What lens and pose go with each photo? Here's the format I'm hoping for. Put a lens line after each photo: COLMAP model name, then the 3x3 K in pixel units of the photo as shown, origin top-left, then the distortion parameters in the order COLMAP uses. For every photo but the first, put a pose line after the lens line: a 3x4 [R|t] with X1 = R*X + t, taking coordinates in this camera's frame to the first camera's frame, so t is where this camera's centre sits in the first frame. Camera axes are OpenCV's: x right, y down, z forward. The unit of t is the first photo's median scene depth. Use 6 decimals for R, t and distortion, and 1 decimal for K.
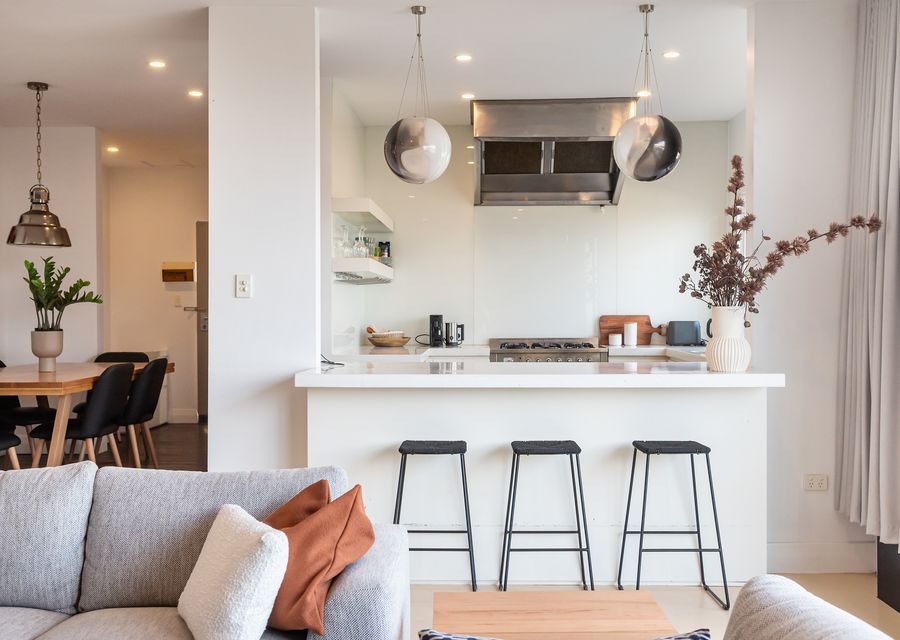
lens RADIAL K [[1021.9, 0, 450.0], [0, 1021.9, 320.0], [0, 0, 1]] dist [-0.010865, -0.013174]
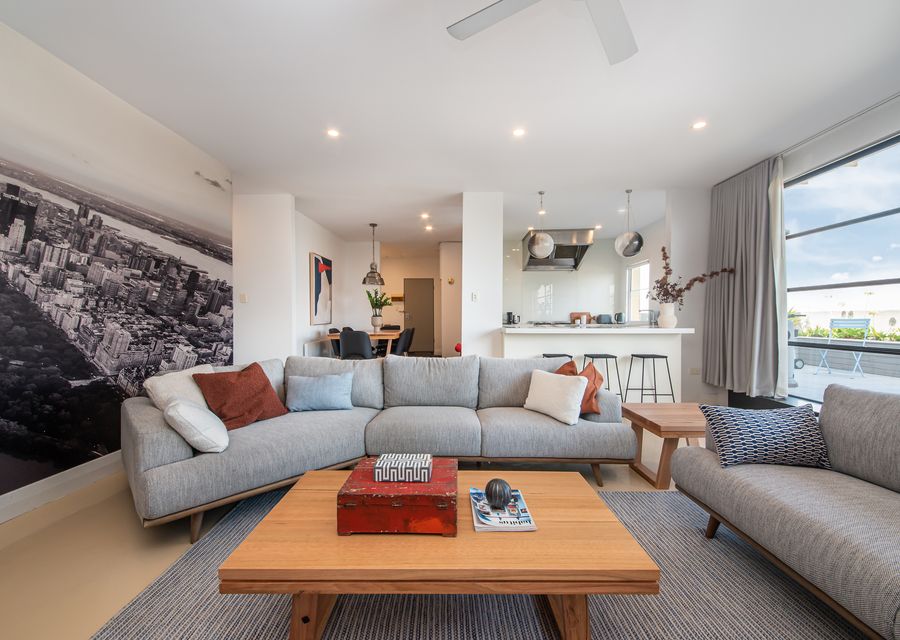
lens RADIAL K [[389.7, 0, 450.0], [0, 389.7, 320.0], [0, 0, 1]] dist [-0.001052, -0.000155]
pose [[0.999480, 0.000691, -0.032230, -0.238068], [-0.000746, 0.999998, -0.001706, 0.029914], [0.032229, 0.001729, 0.999479, -0.022640]]
